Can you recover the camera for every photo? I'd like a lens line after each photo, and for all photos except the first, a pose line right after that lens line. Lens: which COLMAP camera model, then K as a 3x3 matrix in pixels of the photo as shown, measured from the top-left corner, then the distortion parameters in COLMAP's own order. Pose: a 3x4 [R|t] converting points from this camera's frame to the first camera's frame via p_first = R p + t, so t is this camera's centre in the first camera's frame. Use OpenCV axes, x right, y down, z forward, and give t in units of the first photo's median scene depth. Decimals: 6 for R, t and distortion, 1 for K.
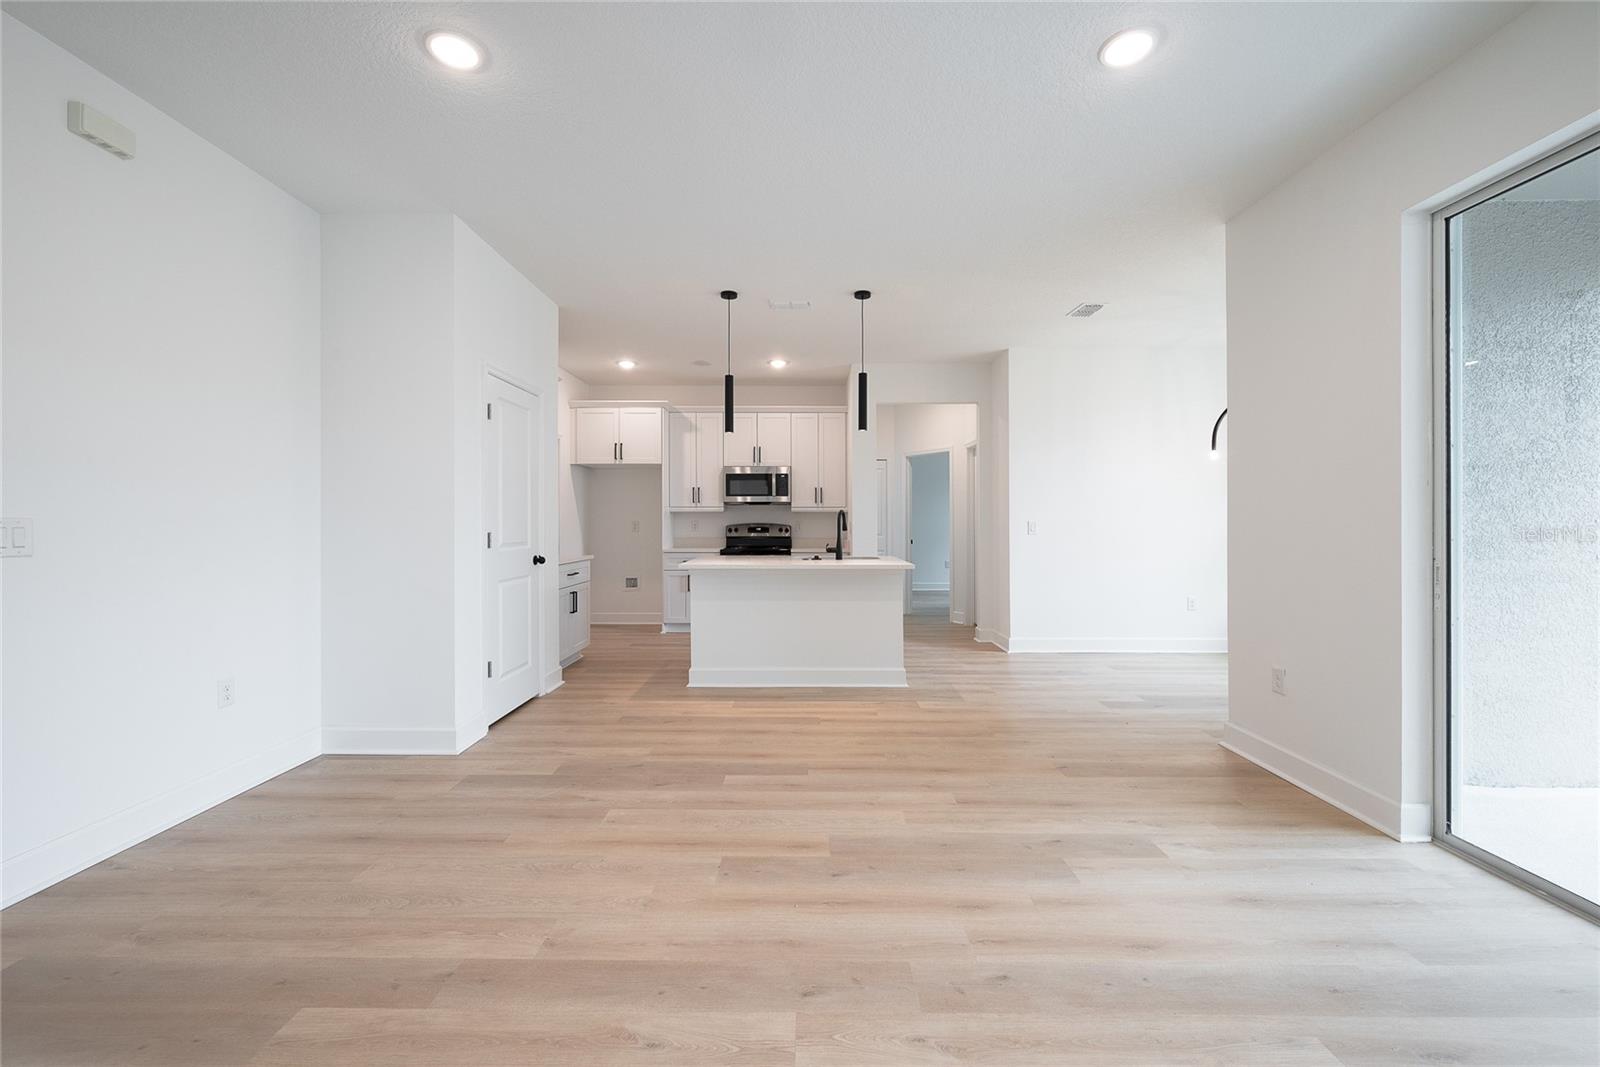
lens RADIAL K [[629.0, 0, 809.5], [0, 629.0, 538.3], [0, 0, 1]] dist [-0.001144, -0.000060]
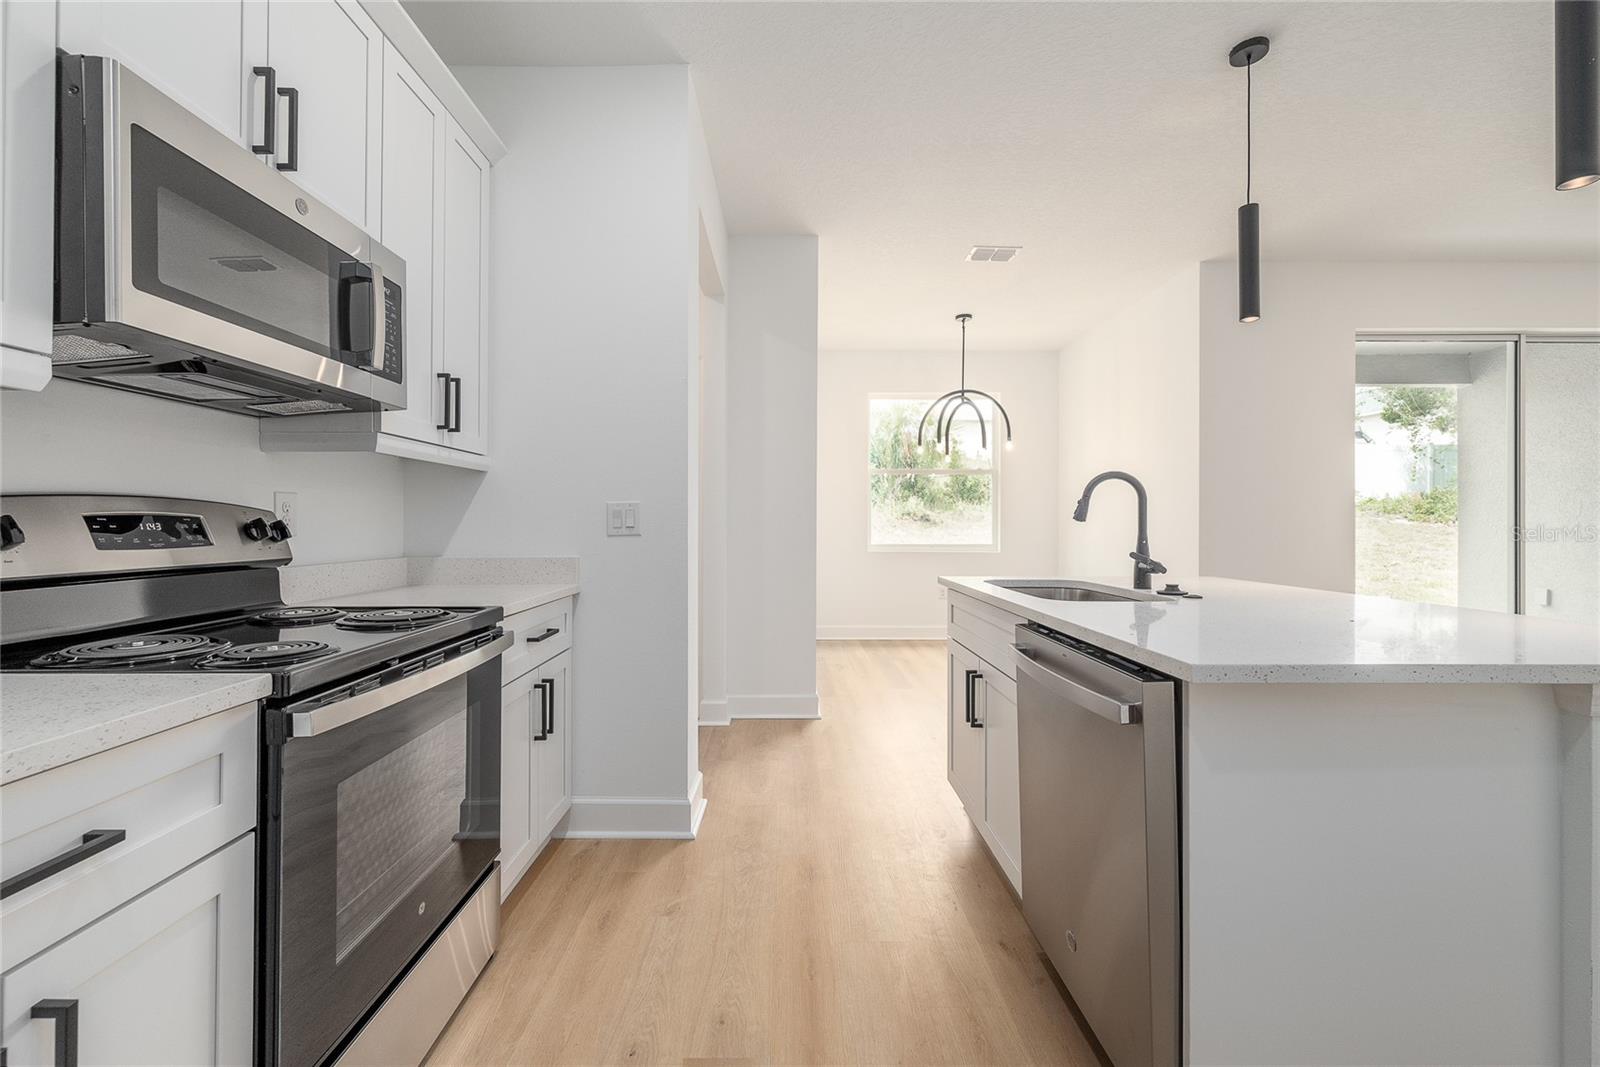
lens RADIAL K [[629.0, 0, 809.5], [0, 629.0, 538.3], [0, 0, 1]] dist [-0.001144, -0.000060]
pose [[-0.013181, -0.018785, 0.999737, -0.271510], [0.025883, 0.999482, 0.019122, -0.010270], [-0.999578, 0.026128, -0.012688, 0.850463]]
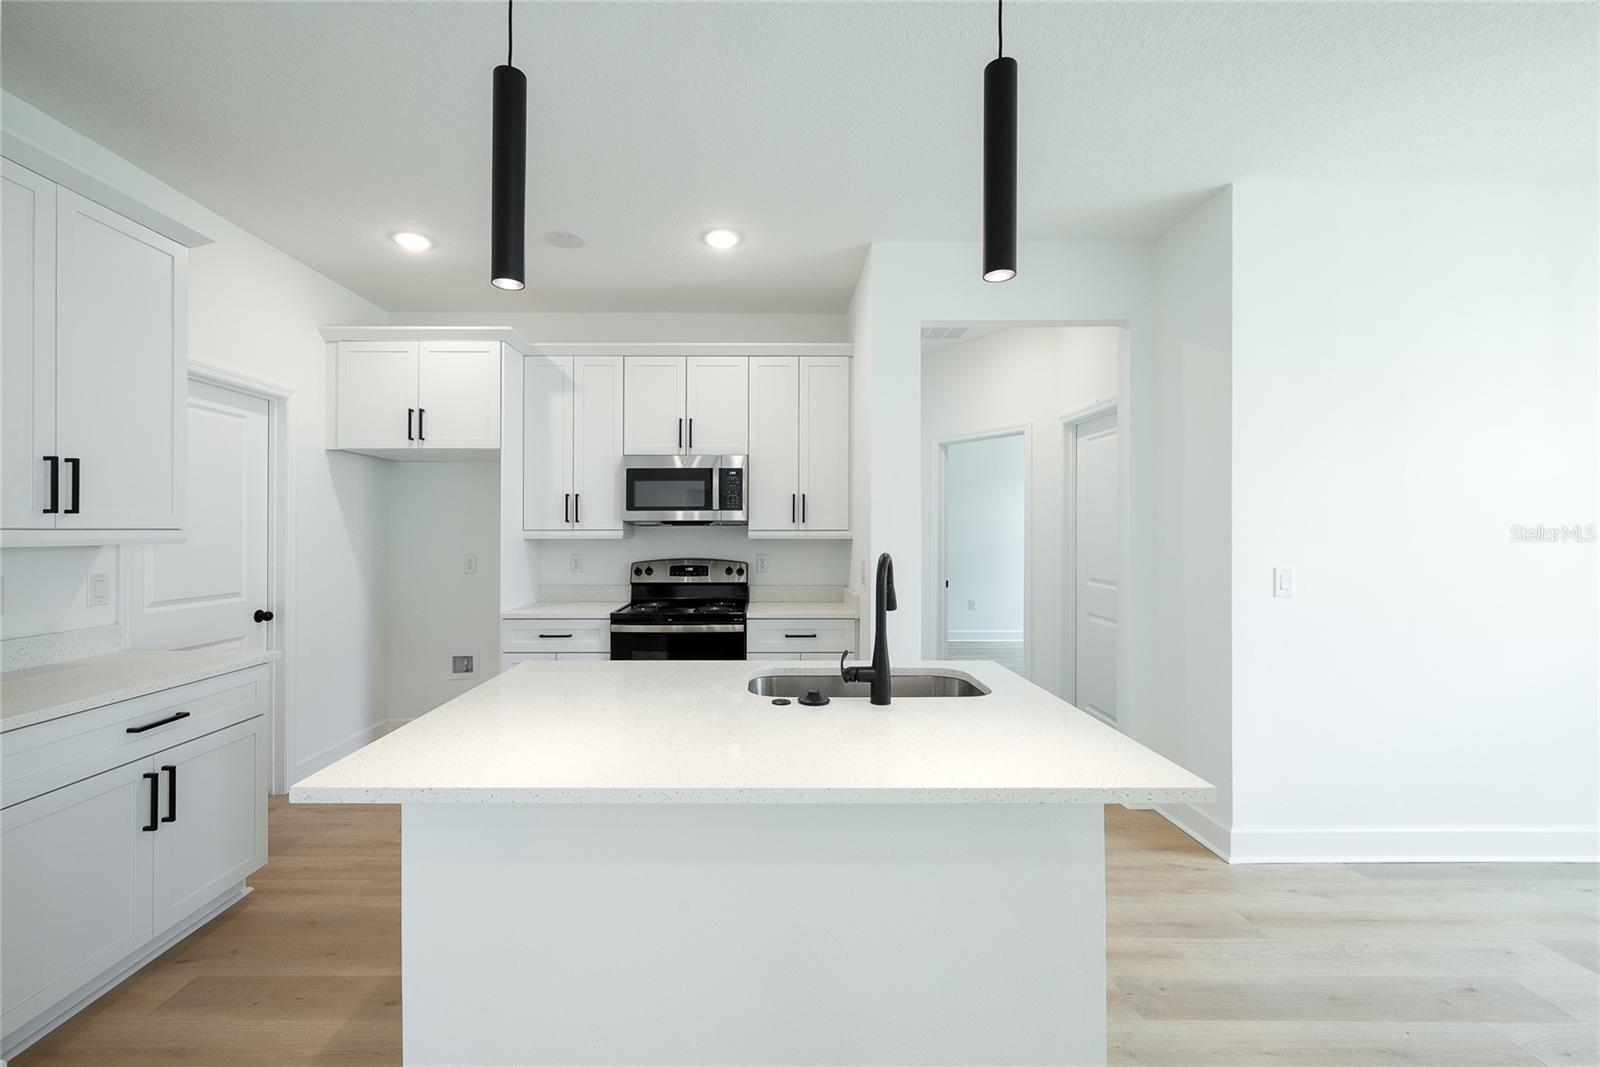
lens RADIAL K [[647.2, 0, 768.7], [0, 647.2, 531.0], [0, 0, 1]] dist [-0.001416, -0.000227]
pose [[0.999981, 0.000580, -0.006072, -0.008360], [-0.000755, 0.999582, -0.028901, -0.033179], [0.006052, 0.028905, 0.999564, 0.447906]]
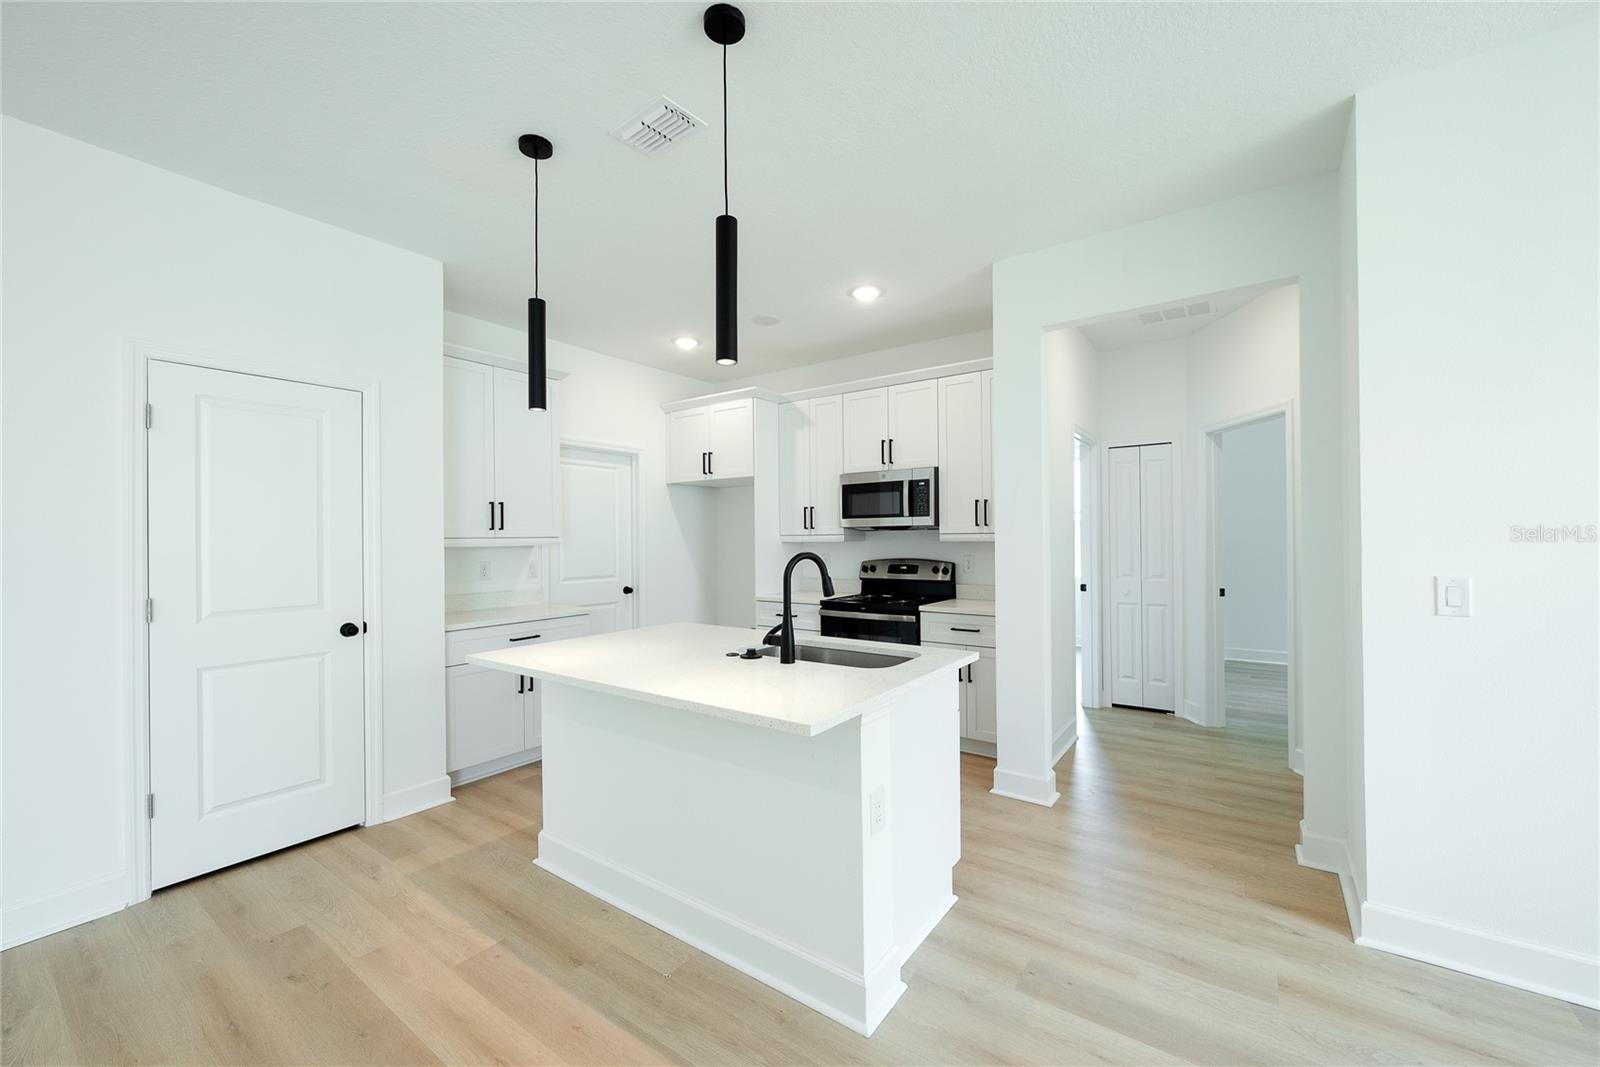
lens RADIAL K [[629.0, 0, 809.5], [0, 629.0, 538.3], [0, 0, 1]] dist [-0.001144, -0.000060]
pose [[0.812281, -0.006262, -0.583233, 0.223402], [-0.007231, 0.999757, -0.020804, -0.032035], [0.583222, 0.021116, 0.812039, 0.439994]]
